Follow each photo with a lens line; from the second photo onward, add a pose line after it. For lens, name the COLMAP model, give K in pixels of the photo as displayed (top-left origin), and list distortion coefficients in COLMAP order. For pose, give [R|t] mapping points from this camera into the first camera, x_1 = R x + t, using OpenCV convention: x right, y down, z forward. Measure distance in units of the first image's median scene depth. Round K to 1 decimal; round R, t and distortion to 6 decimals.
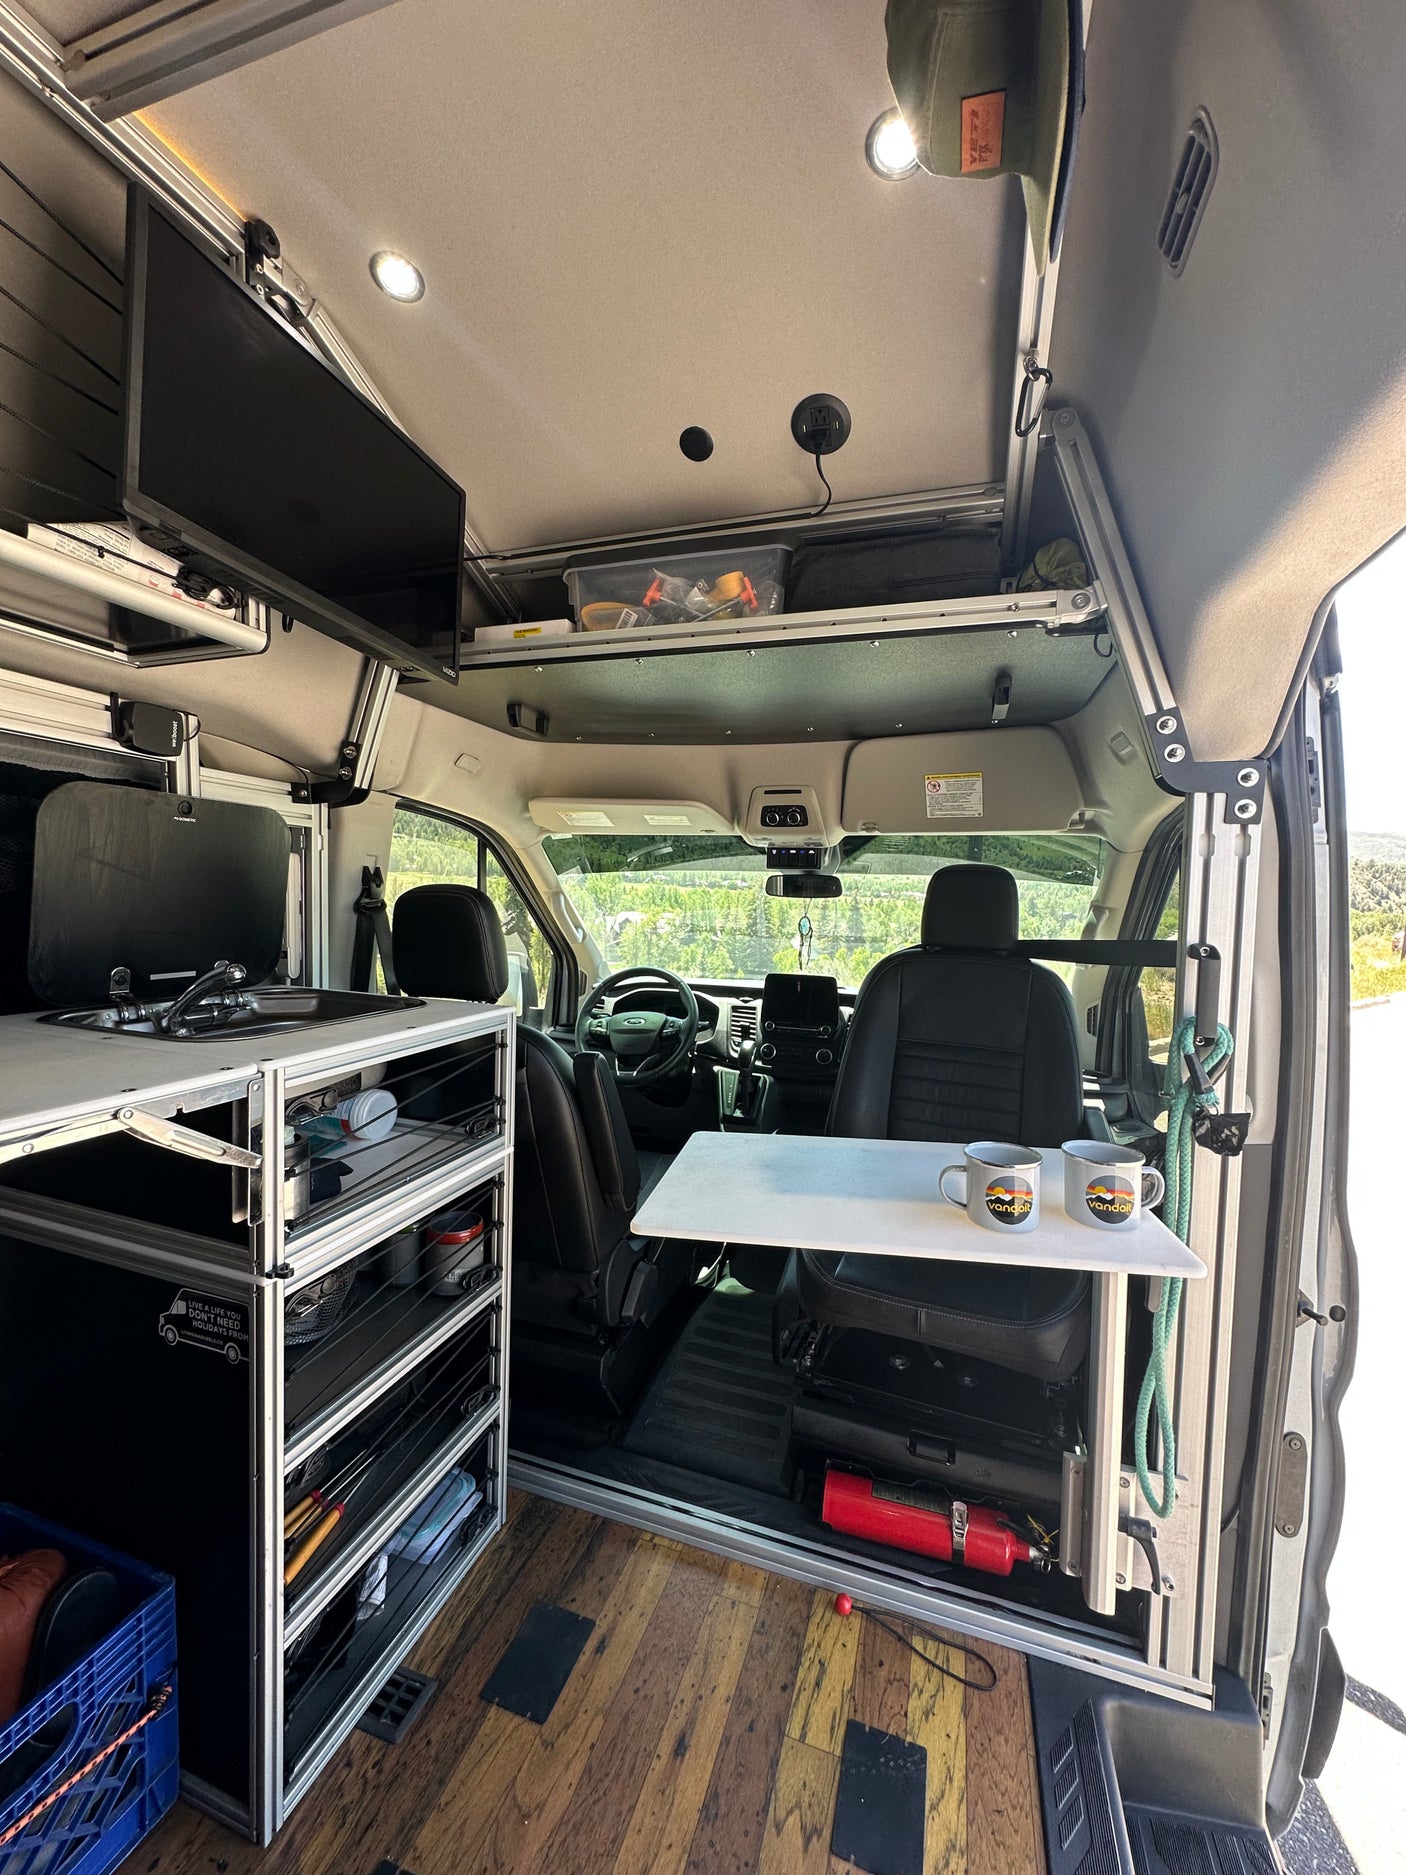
lens RADIAL K [[752.1, 0, 703.0], [0, 752.1, 937.5], [0, 0, 1]] dist [-0.000565, 0.000725]
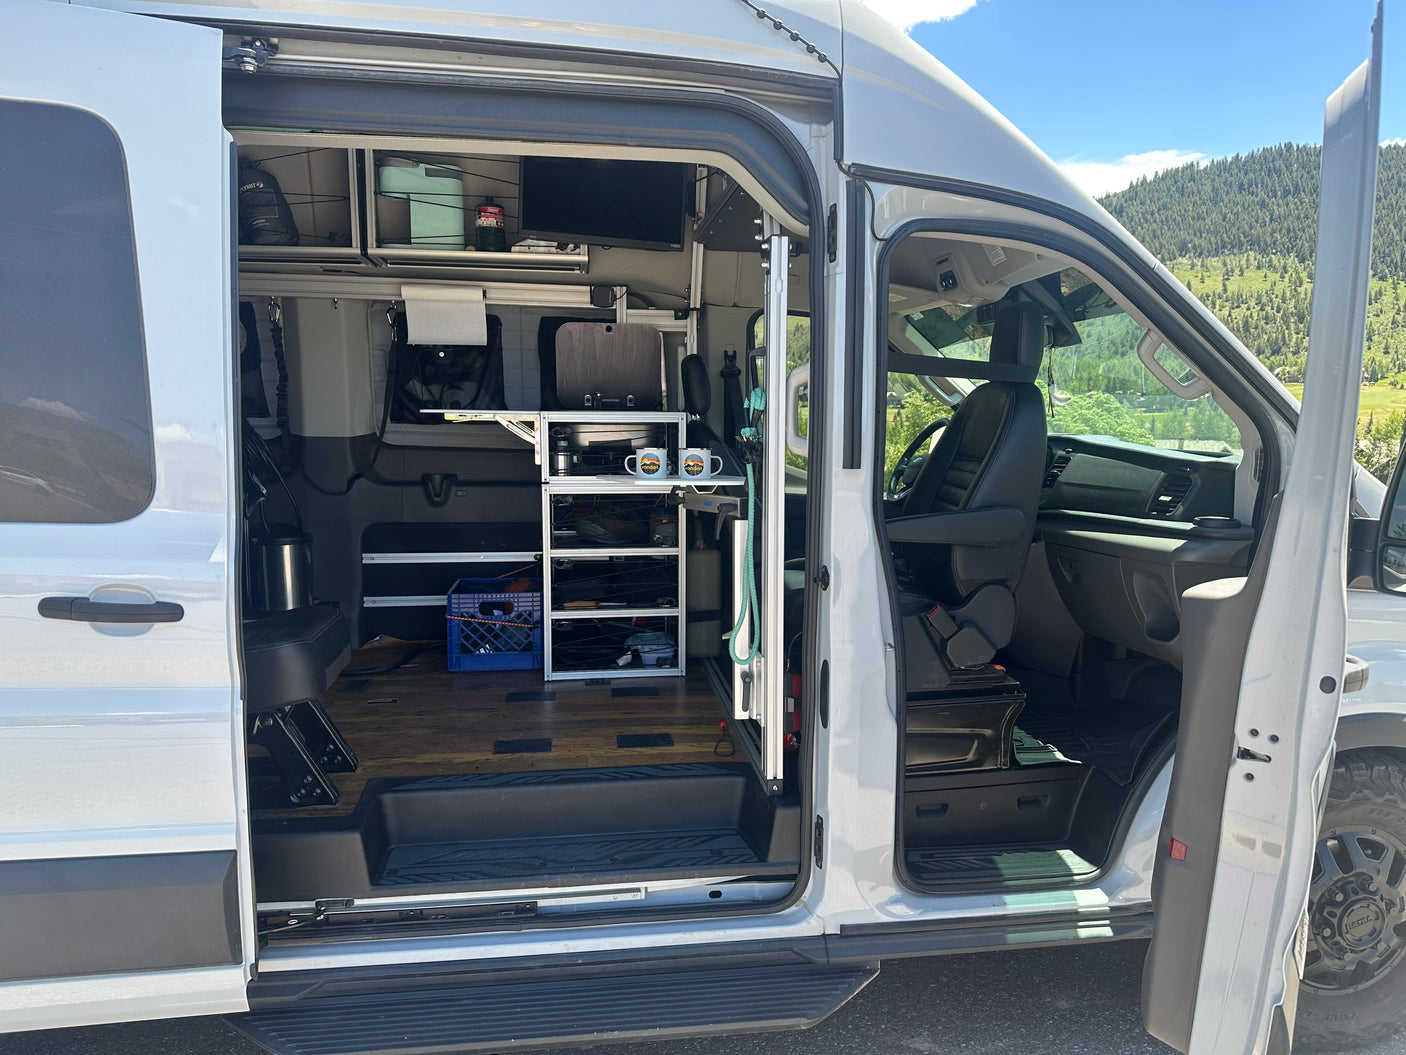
lens RADIAL K [[938.2, 0, 706.4], [0, 938.2, 559.2], [0, 0, 1]] dist [-0.007431, -0.006907]
pose [[0.446945, 0.104212, -0.888471, 1.998515], [-0.039605, 0.994523, 0.096727, 0.235929], [0.893684, -0.008043, 0.448624, -0.064844]]
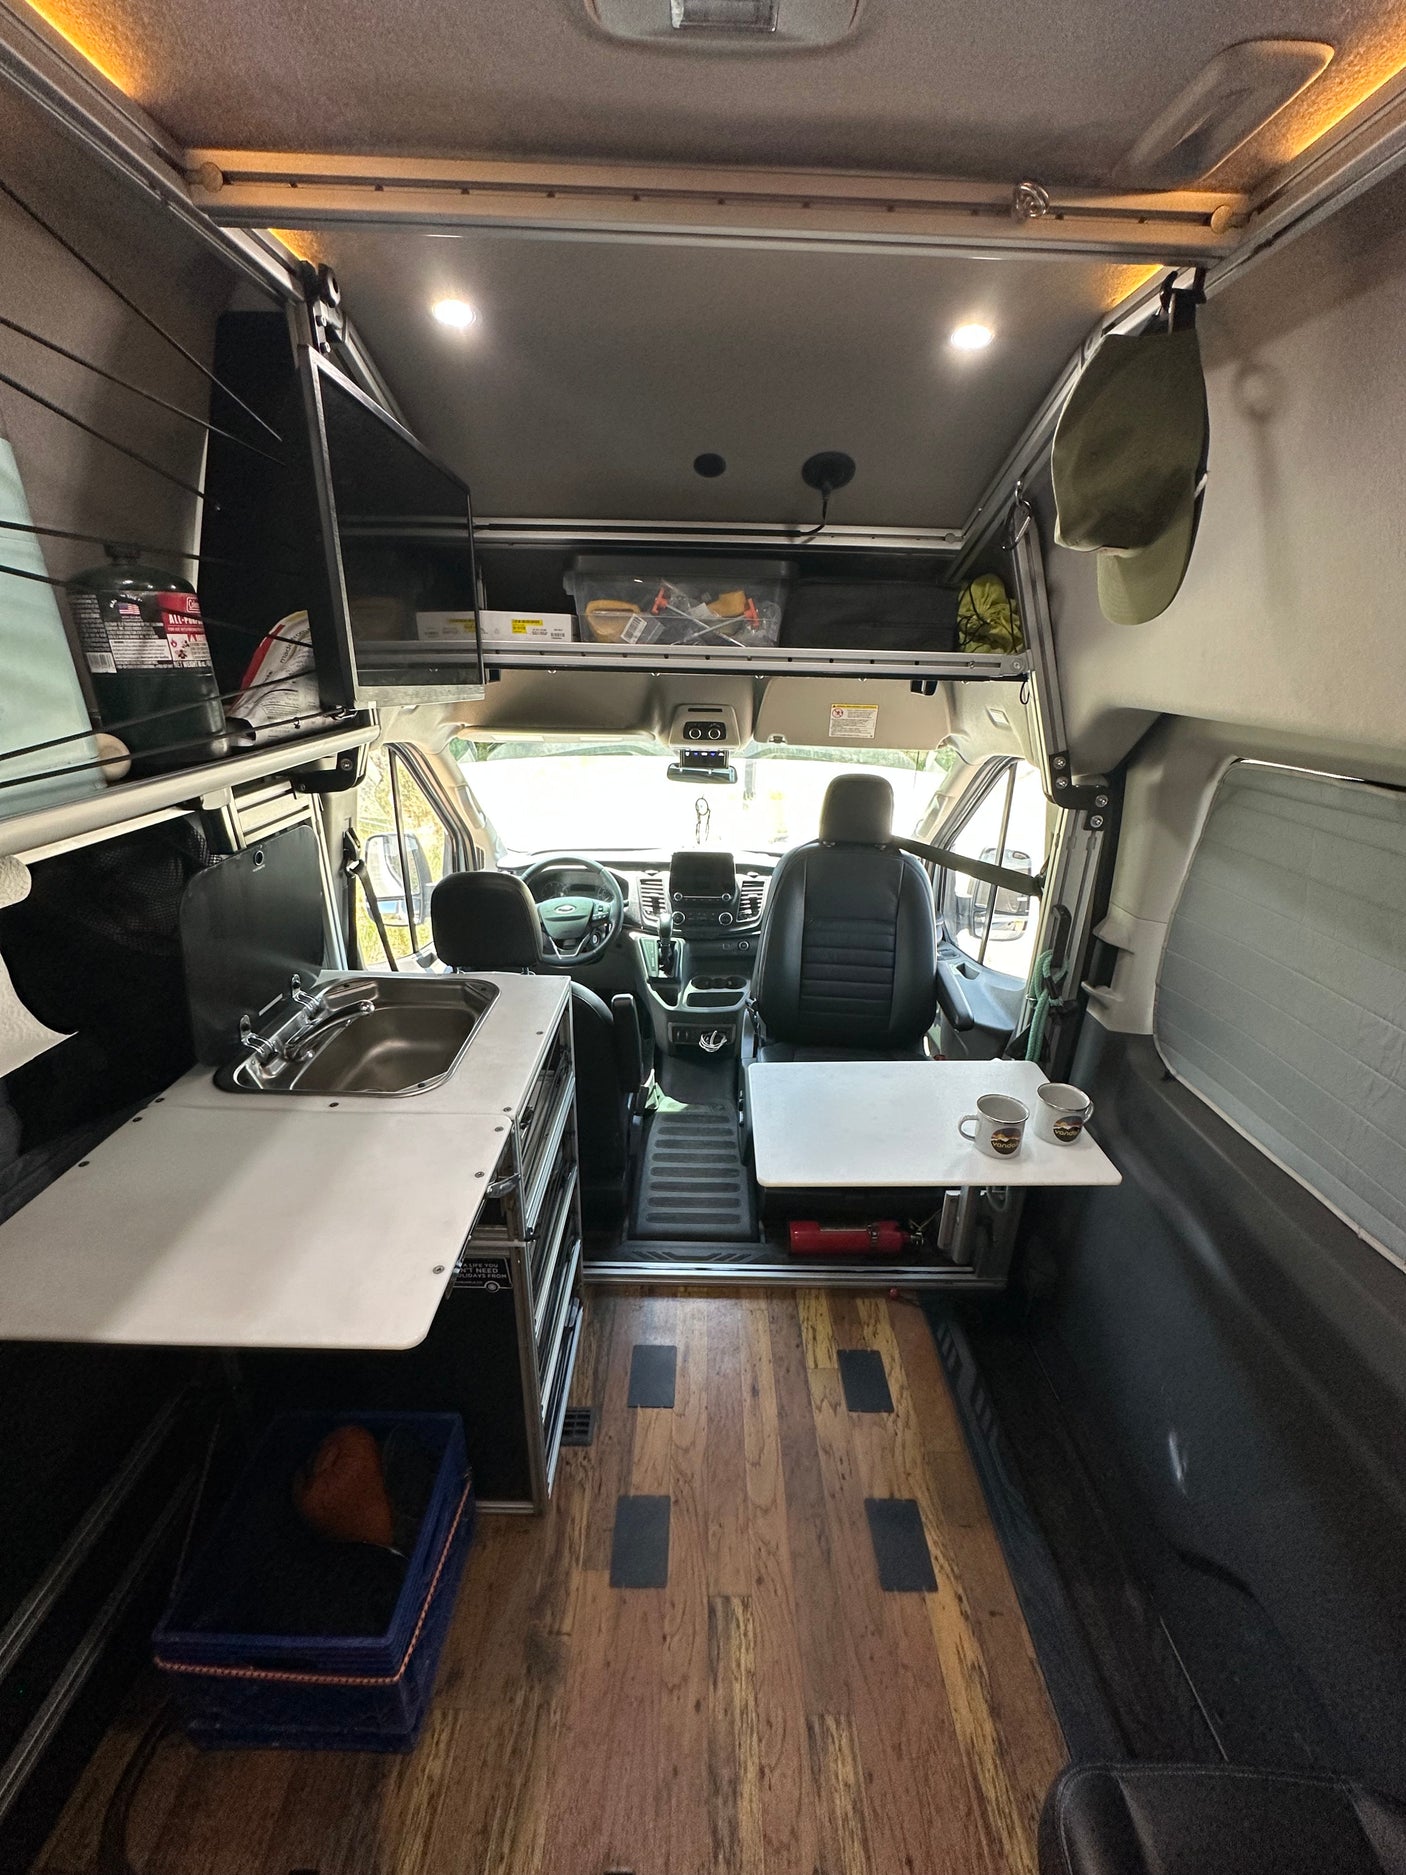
lens RADIAL K [[760.4, 0, 703.0], [0, 760.4, 937.5], [0, 0, 1]] dist [0.000799, 0.000160]
pose [[0.945909, -0.129218, 0.297589, -0.401299], [0.023216, 0.941867, 0.335182, -0.372462], [-0.323601, -0.310142, 0.893920, -0.148242]]
